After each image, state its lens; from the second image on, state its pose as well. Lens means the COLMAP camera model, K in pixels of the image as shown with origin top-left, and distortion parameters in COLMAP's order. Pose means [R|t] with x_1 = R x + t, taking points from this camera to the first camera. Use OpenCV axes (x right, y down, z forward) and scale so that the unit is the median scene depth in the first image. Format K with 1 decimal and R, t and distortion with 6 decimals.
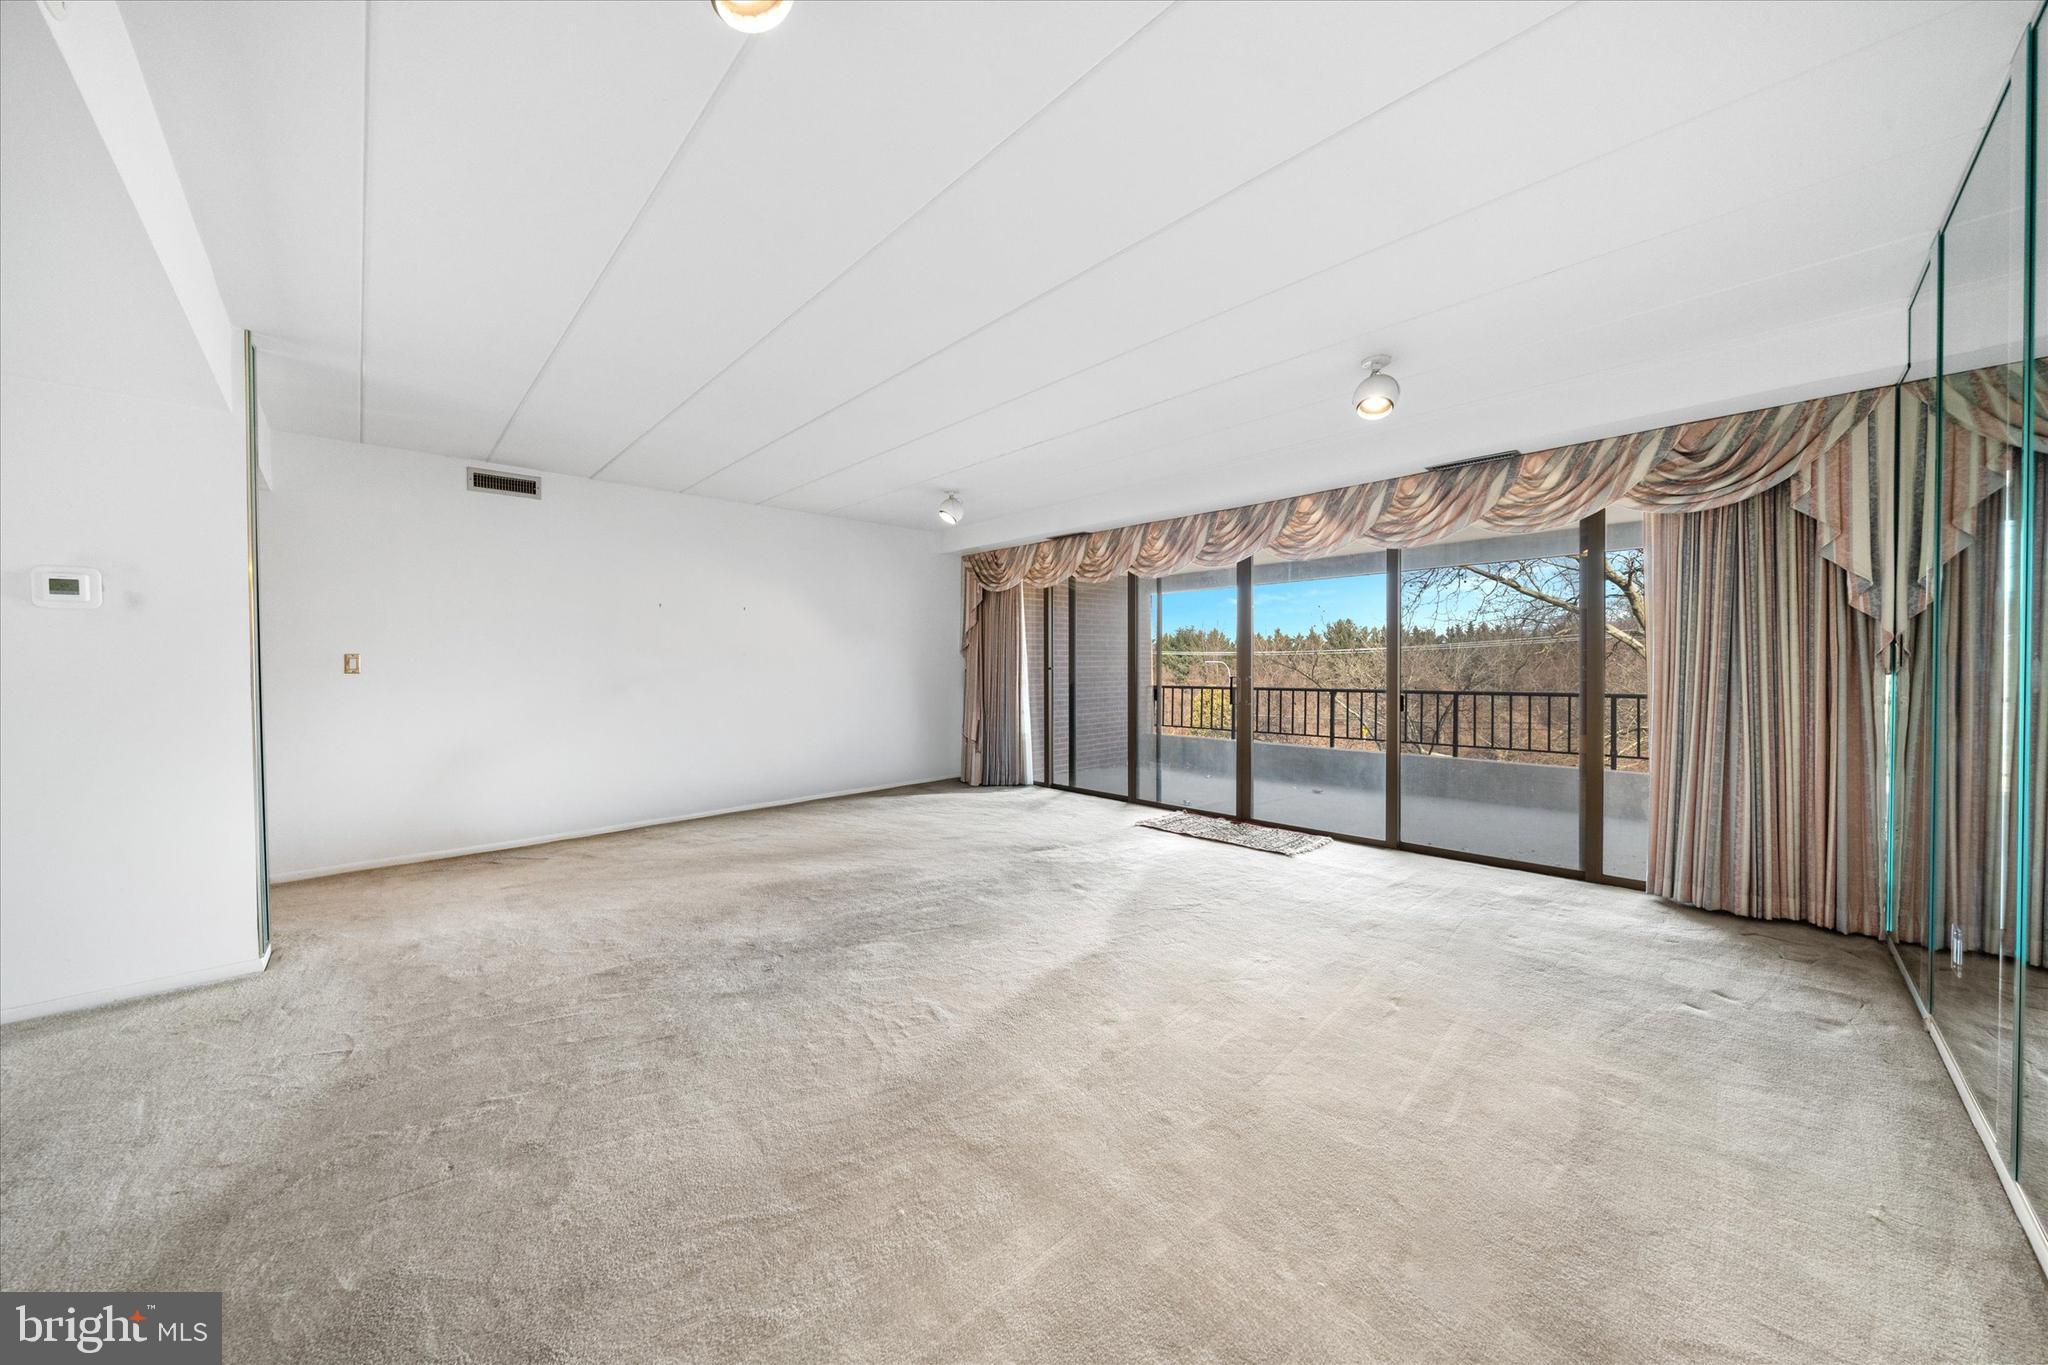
lens RADIAL K [[708.8, 0, 1023.7], [0, 708.8, 672.5], [0, 0, 1]] dist [-0.001362, 0.000039]
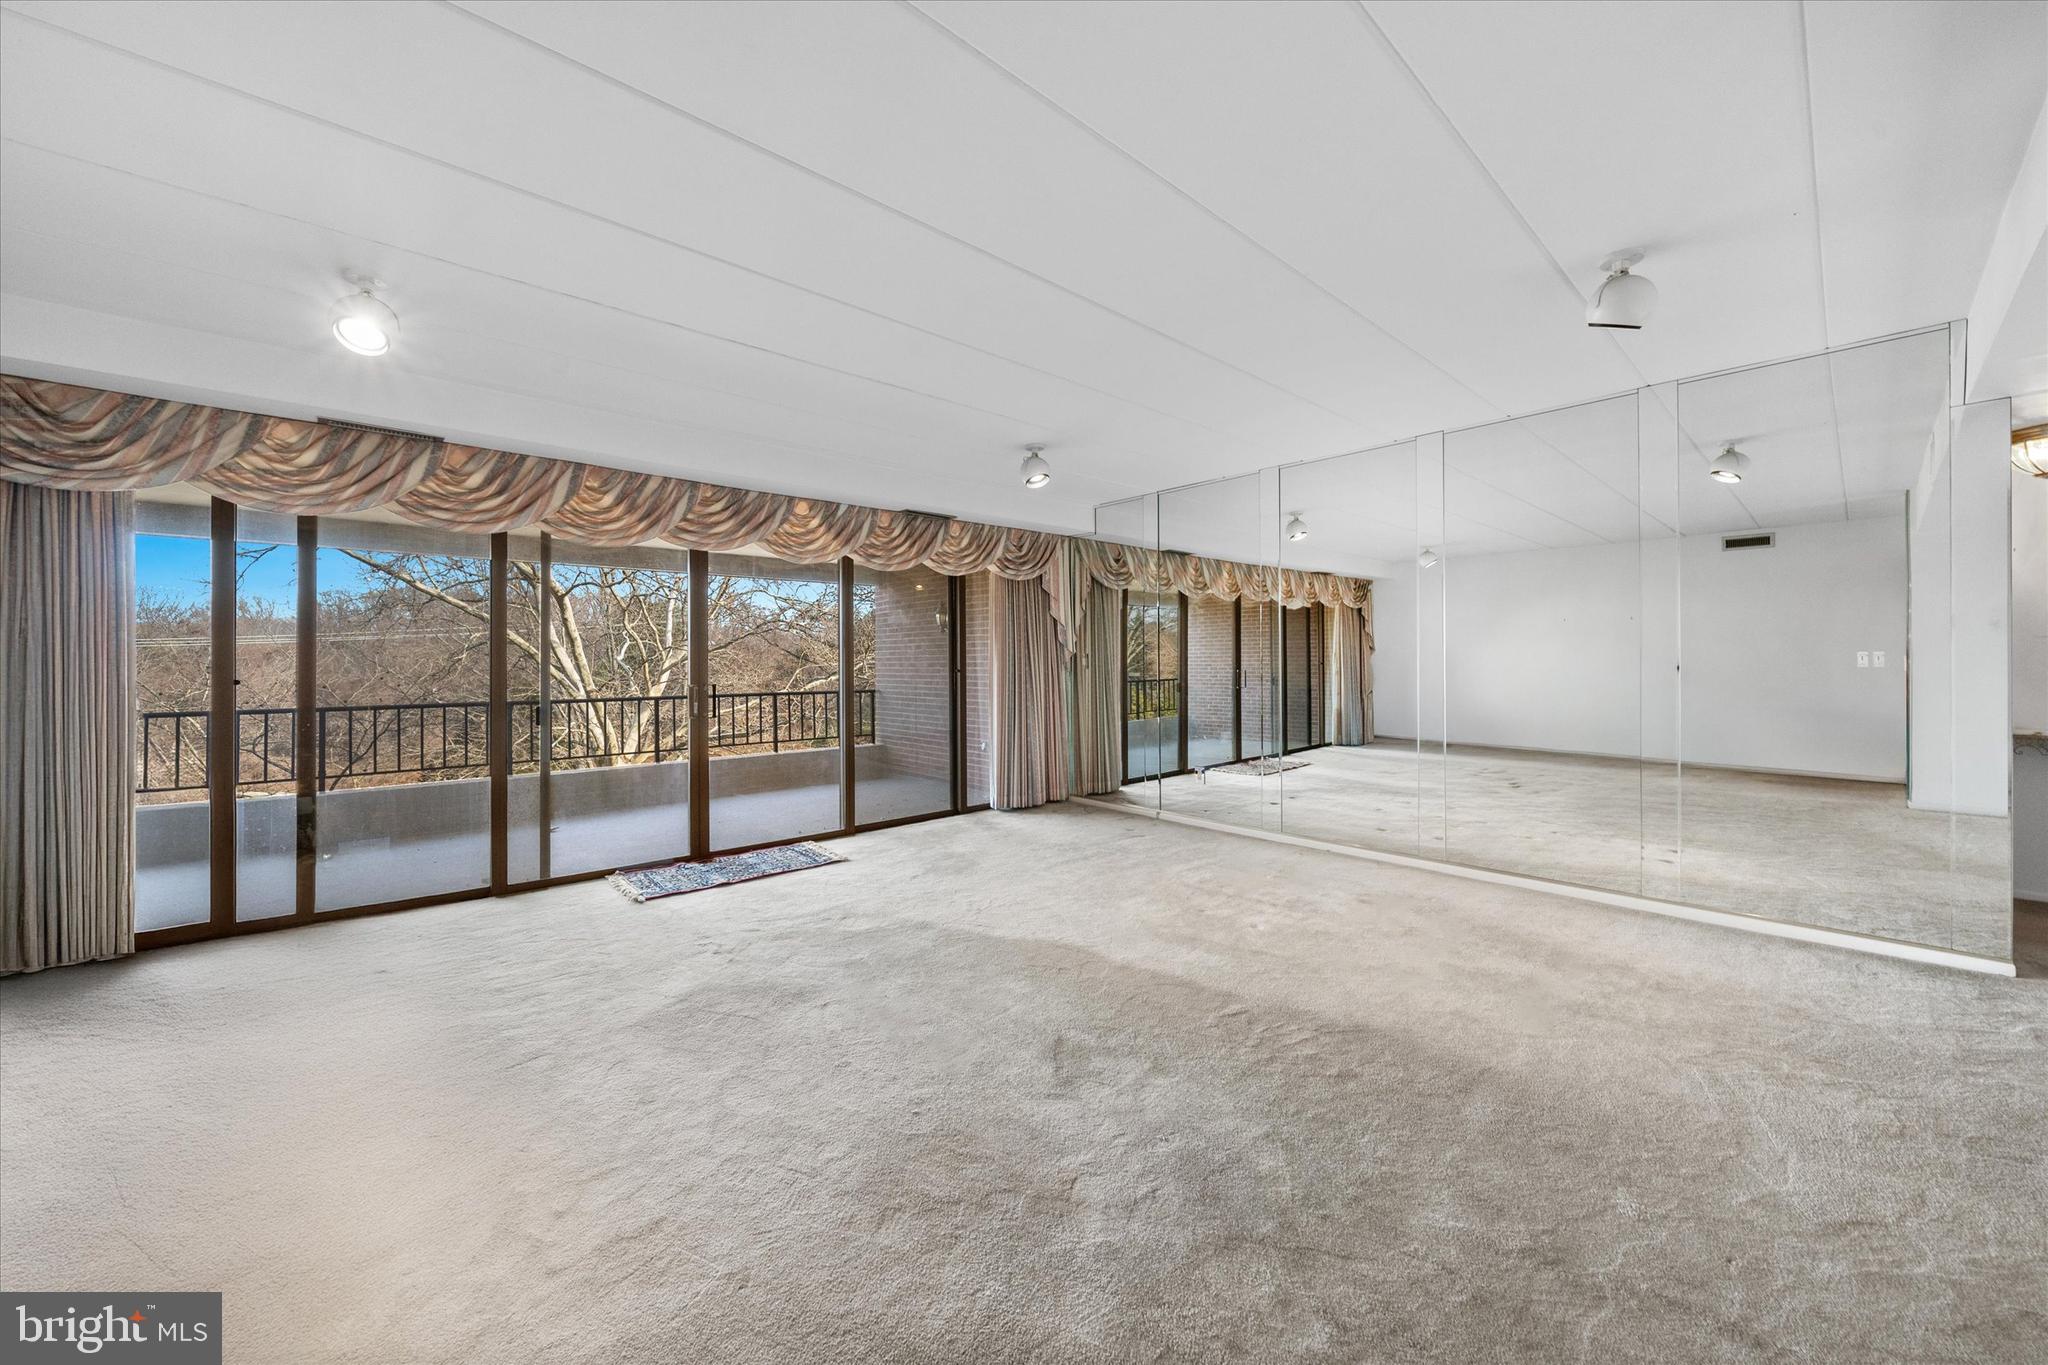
lens RADIAL K [[748.0, 0, 1026.2], [0, 748.0, 661.6], [0, 0, 1]] dist [-0.001119, 0.000385]
pose [[0.033760, 0.007366, 0.999403, -0.746549], [0.017183, 0.999821, -0.007949, -0.010364], [-0.999282, 0.017441, 0.033627, 0.775117]]
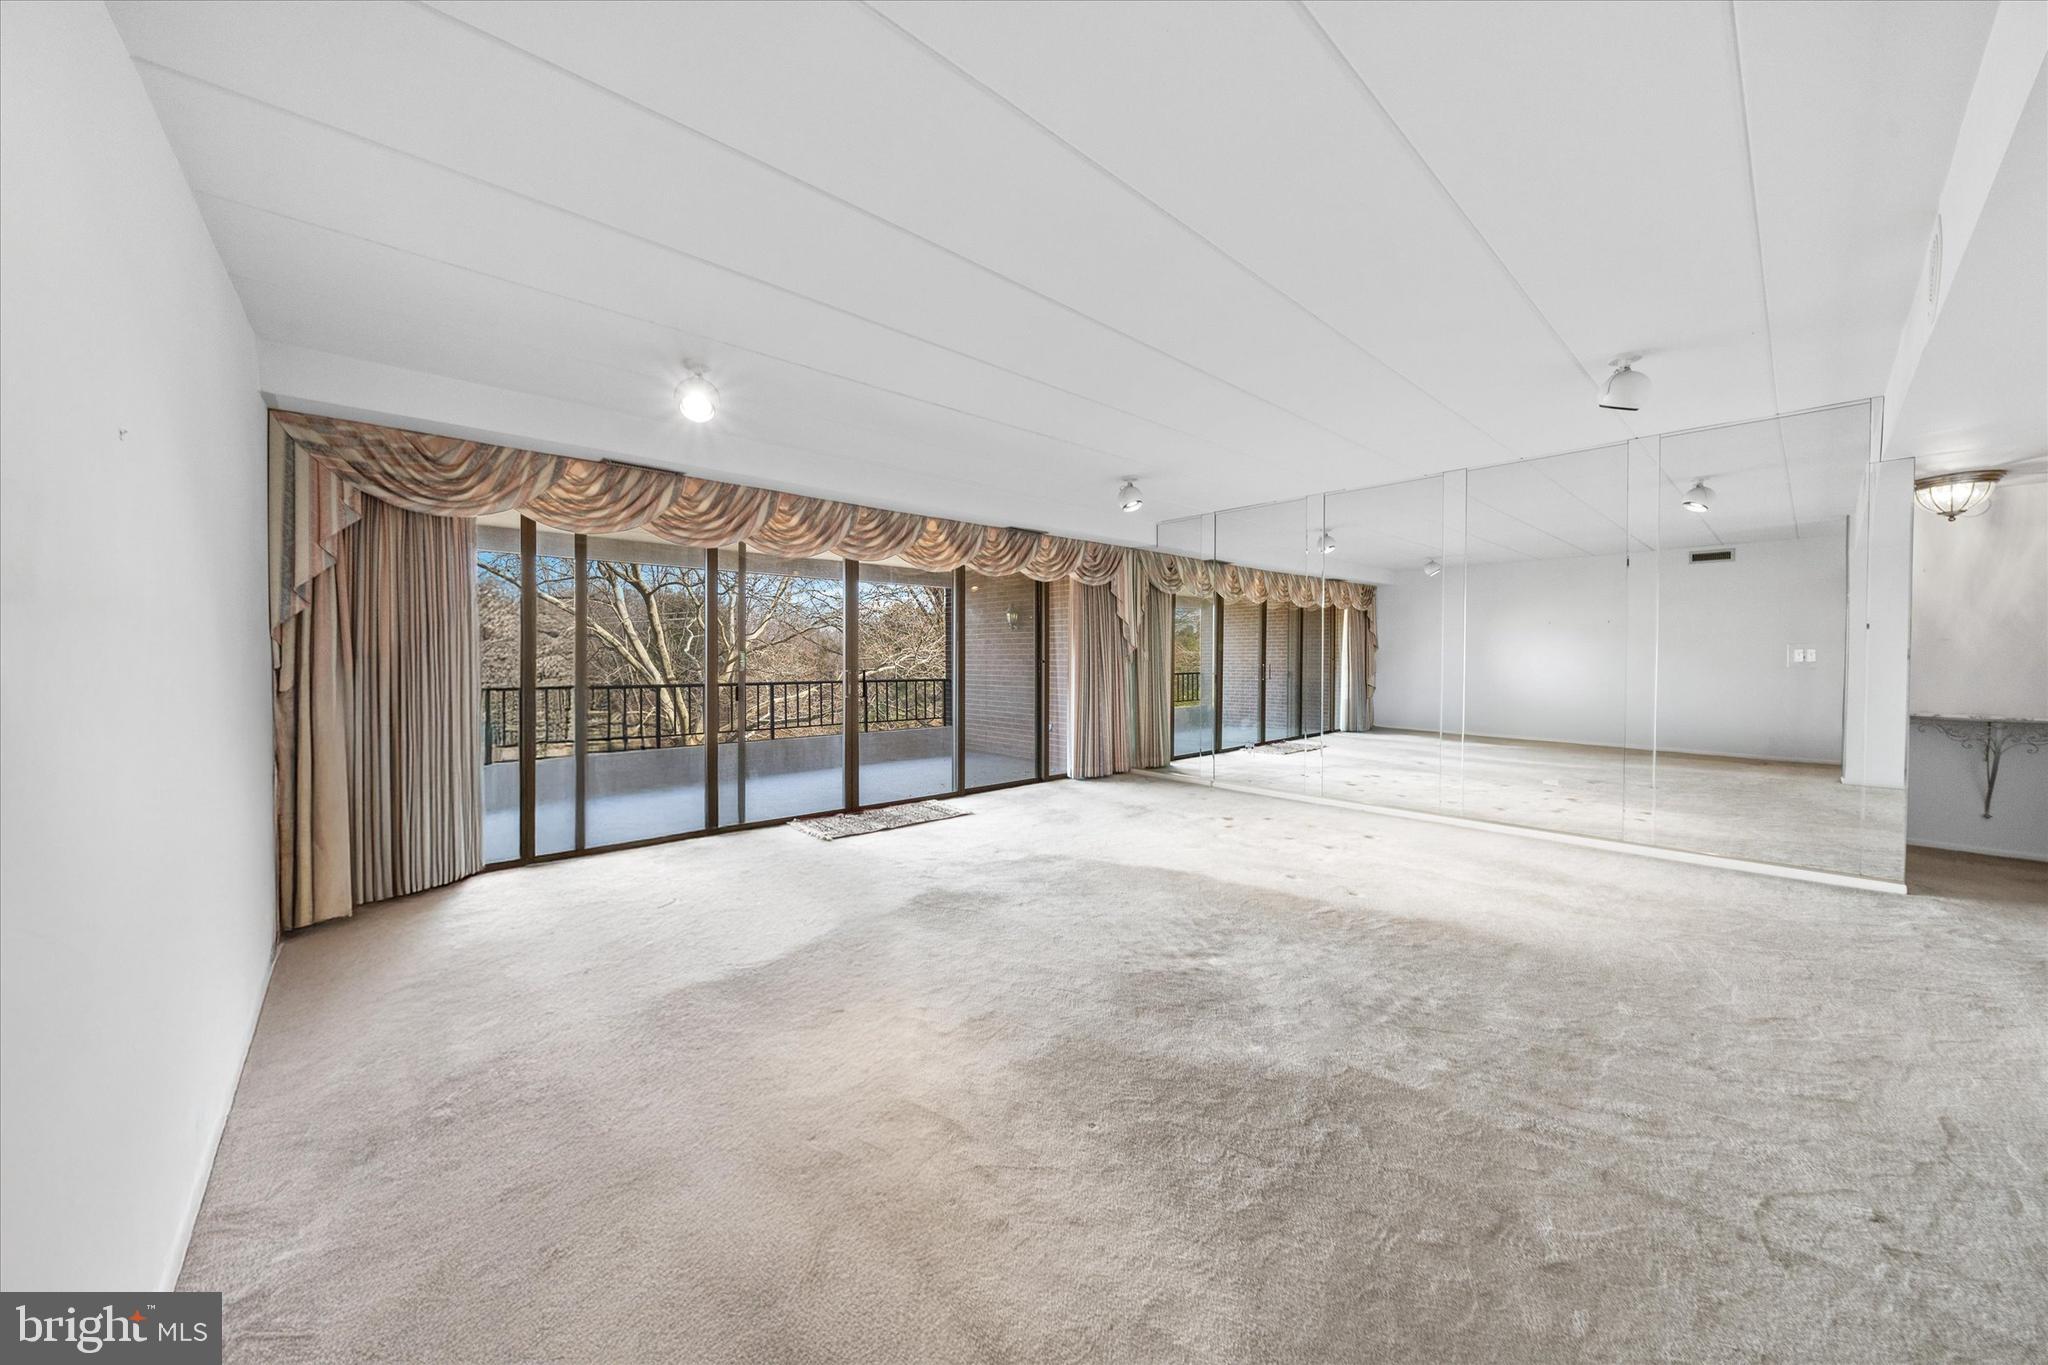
lens RADIAL K [[703.8, 0, 1024.5], [0, 703.8, 668.1], [0, 0, 1]] dist [-0.001225, -0.000357]
pose [[0.036844, -0.007255, 0.999295, -0.931578], [0.009262, 0.999933, 0.006918, -0.002776], [-0.999278, 0.009001, 0.036909, 0.947065]]
